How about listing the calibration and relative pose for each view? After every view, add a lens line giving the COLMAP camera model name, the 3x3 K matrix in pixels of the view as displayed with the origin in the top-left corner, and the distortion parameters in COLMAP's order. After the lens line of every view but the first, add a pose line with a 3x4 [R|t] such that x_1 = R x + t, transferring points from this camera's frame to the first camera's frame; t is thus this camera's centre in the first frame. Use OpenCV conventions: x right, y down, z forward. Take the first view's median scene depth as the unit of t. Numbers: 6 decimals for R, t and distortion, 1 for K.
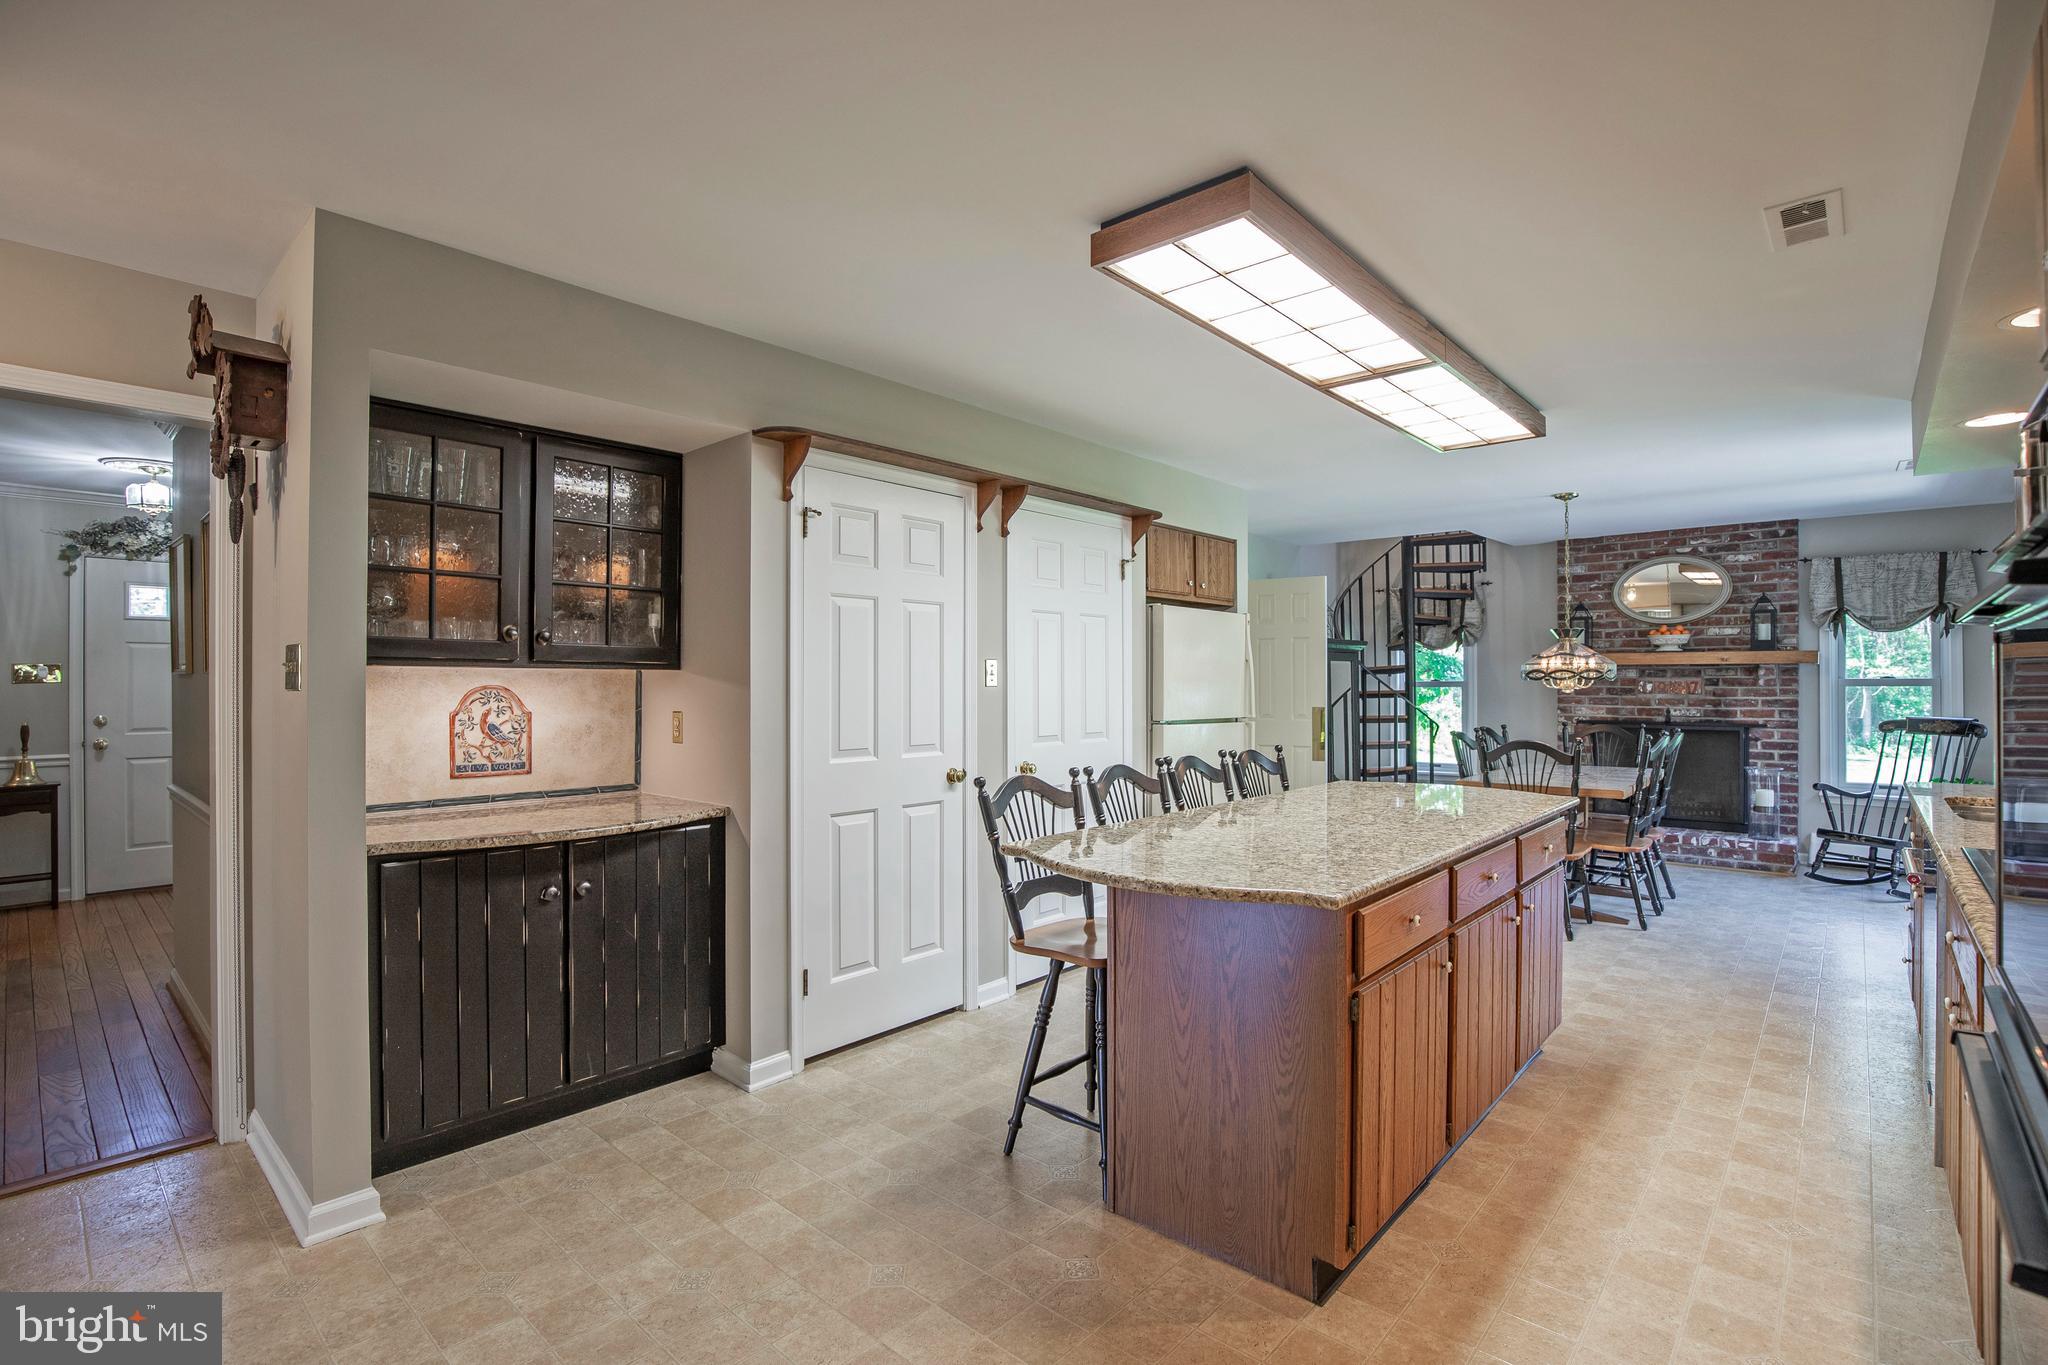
lens RADIAL K [[936.8, 0, 1051.3], [0, 936.8, 685.8], [0, 0, 1]] dist [-0.036034, 0.006978]
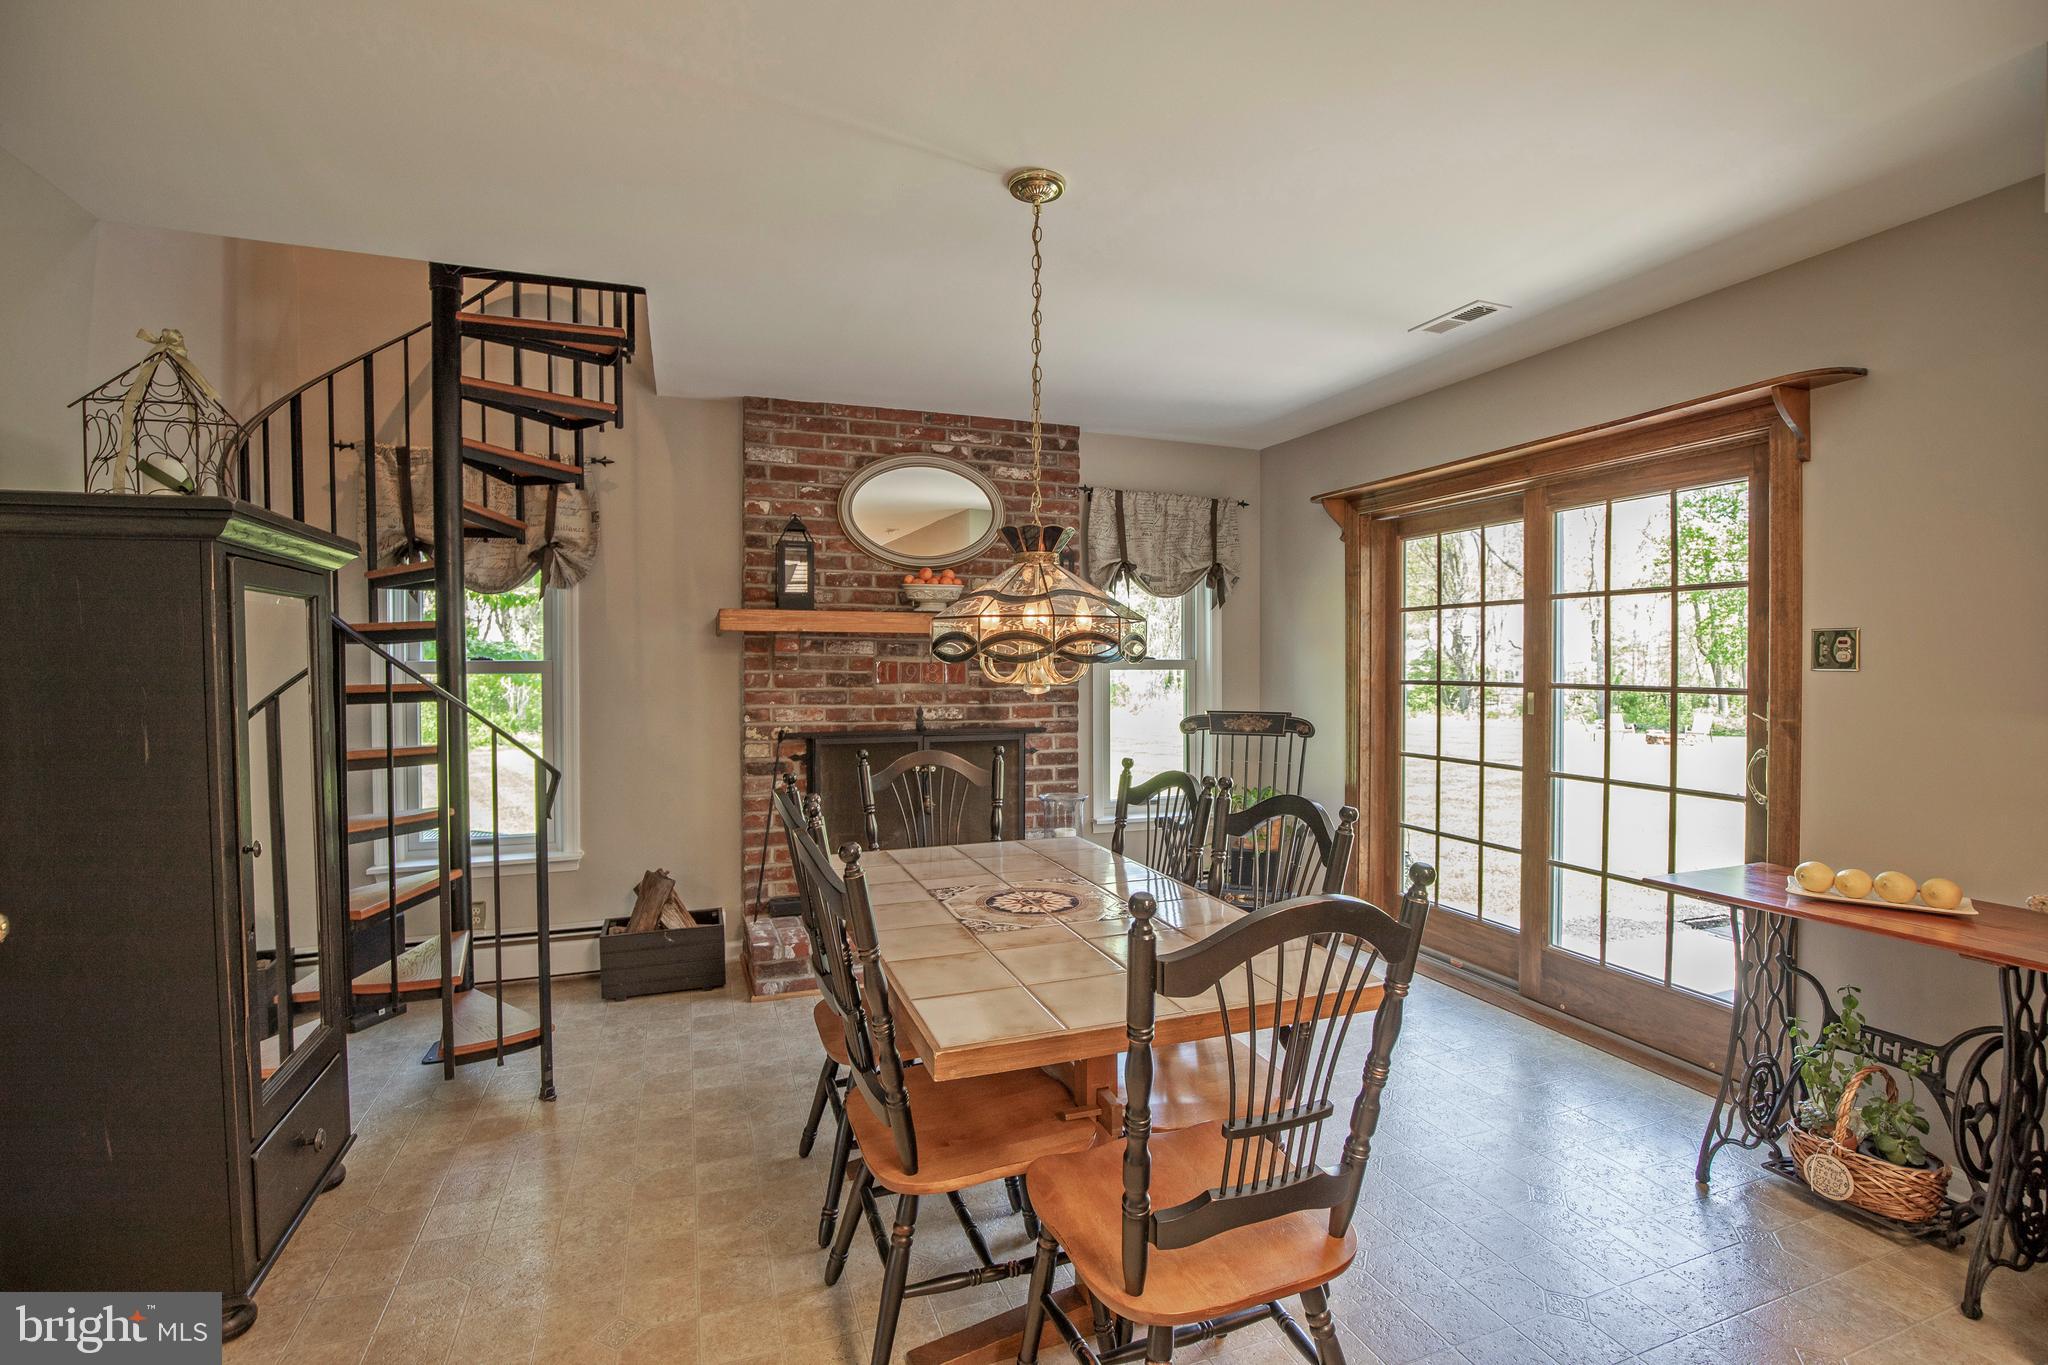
lens RADIAL K [[936.8, 0, 1015.6], [0, 936.8, 672.7], [0, 0, 1]] dist [-0.036034, 0.006978]
pose [[0.483588, -0.005100, 0.875281, 0.171587], [0.001051, 0.999986, 0.005246, -0.001359], [-0.875295, -0.001617, 0.483587, 0.682118]]
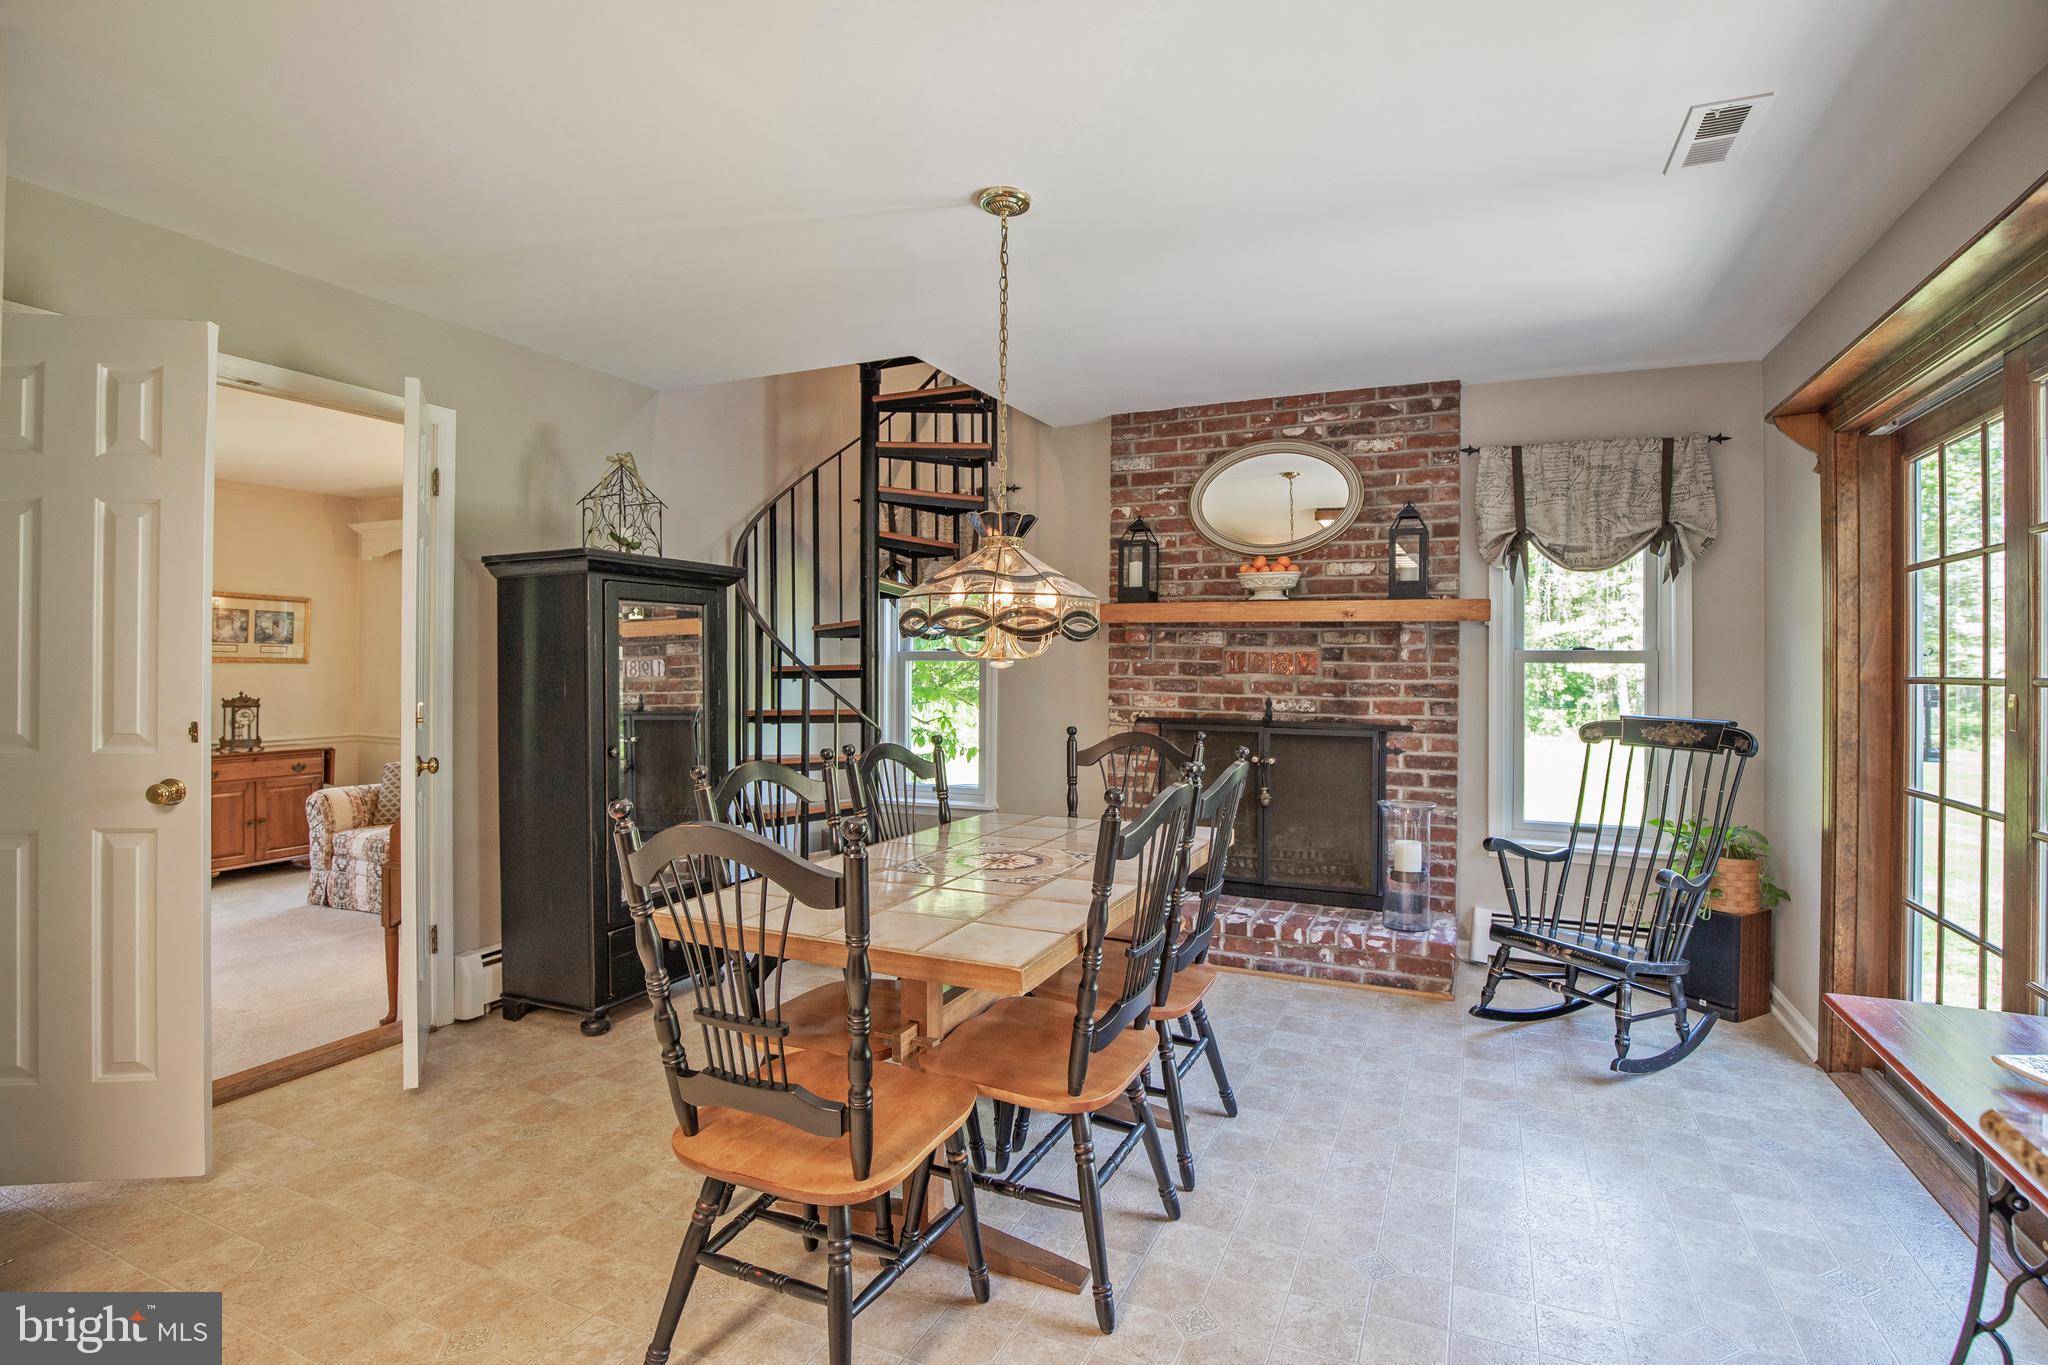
lens RADIAL K [[936.8, 0, 1076.9], [0, 936.8, 659.0], [0, 0, 1]] dist [-0.036034, 0.006978]
pose [[0.951646, 0.014139, 0.306870, 0.384769], [-0.011137, 0.999871, -0.011533, 0.008112], [-0.306994, 0.007558, 0.951682, 0.489623]]
